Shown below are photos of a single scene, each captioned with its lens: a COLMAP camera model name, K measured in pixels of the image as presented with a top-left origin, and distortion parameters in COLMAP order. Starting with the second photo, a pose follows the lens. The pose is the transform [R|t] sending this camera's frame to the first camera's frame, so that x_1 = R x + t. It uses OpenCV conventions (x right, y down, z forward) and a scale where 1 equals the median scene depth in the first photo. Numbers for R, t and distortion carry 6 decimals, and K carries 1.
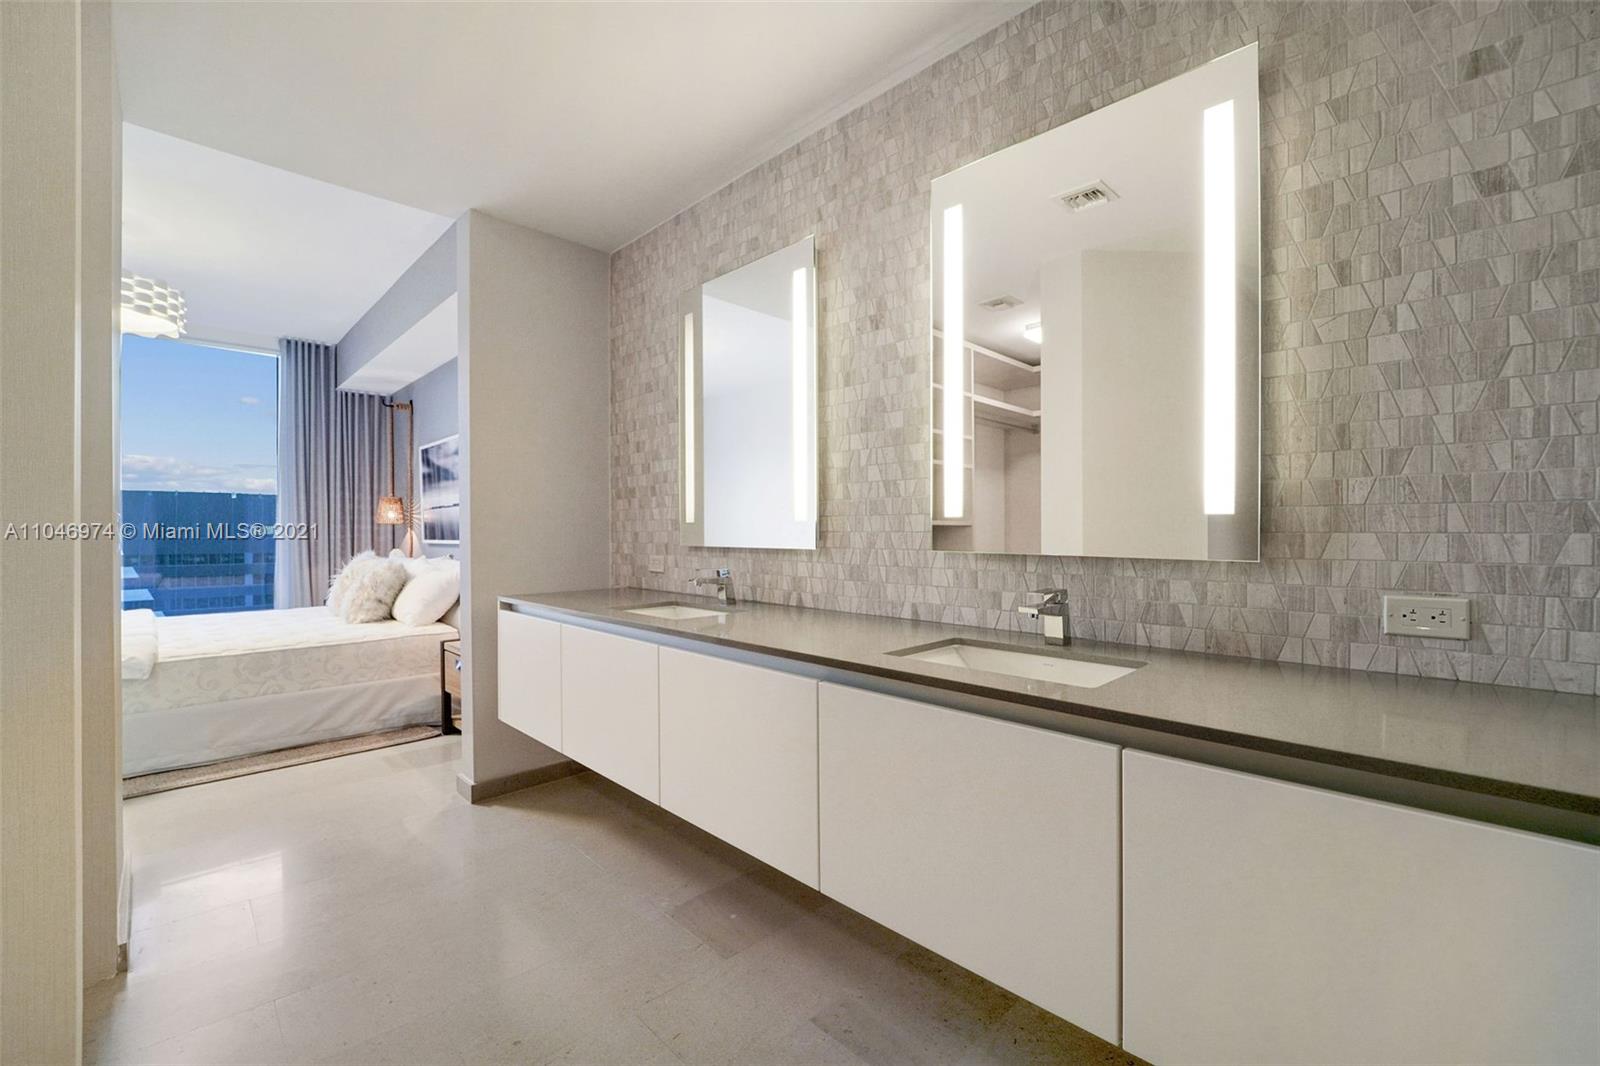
lens RADIAL K [[659.5, 0, 796.2], [0, 659.5, 530.4], [0, 0, 1]] dist [-0.012470, 0.000216]
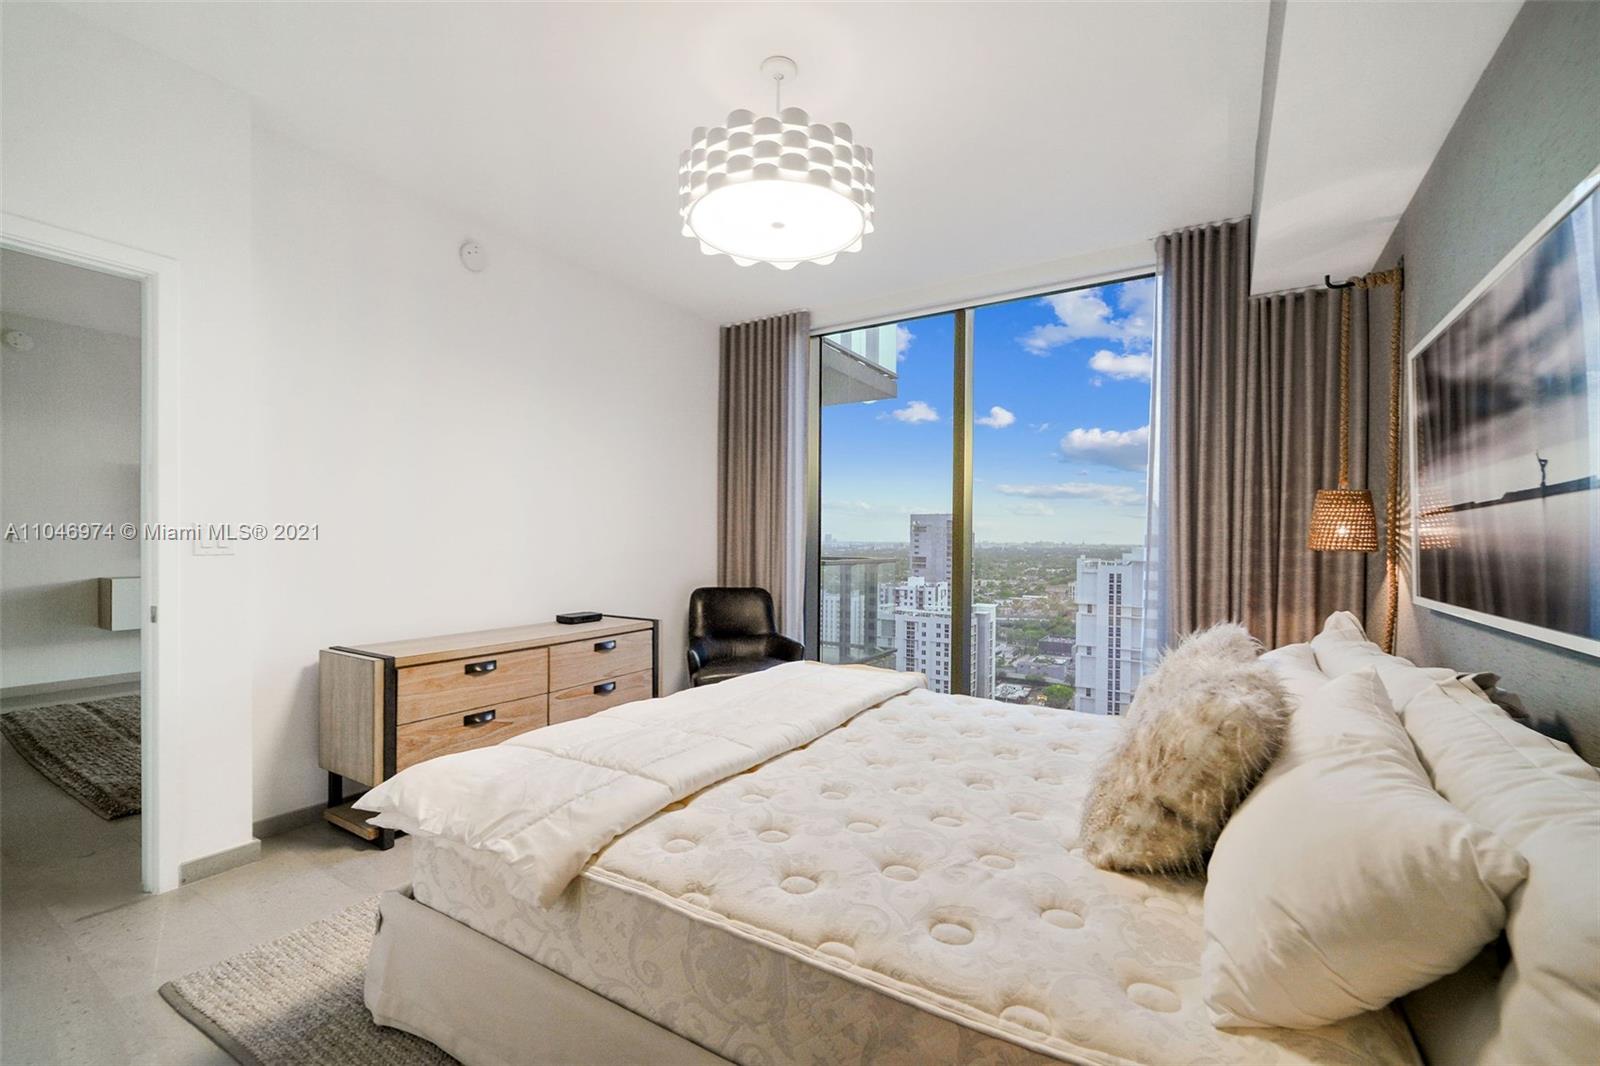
lens RADIAL K [[667.8, 0, 798.7], [0, 667.8, 526.2], [0, 0, 1]] dist [0.023281, -0.000072]
pose [[0.233725, -0.010365, -0.972247, -0.275897], [-0.014276, 0.999799, -0.014090, -0.015671], [0.972198, 0.017173, 0.233530, 0.570661]]
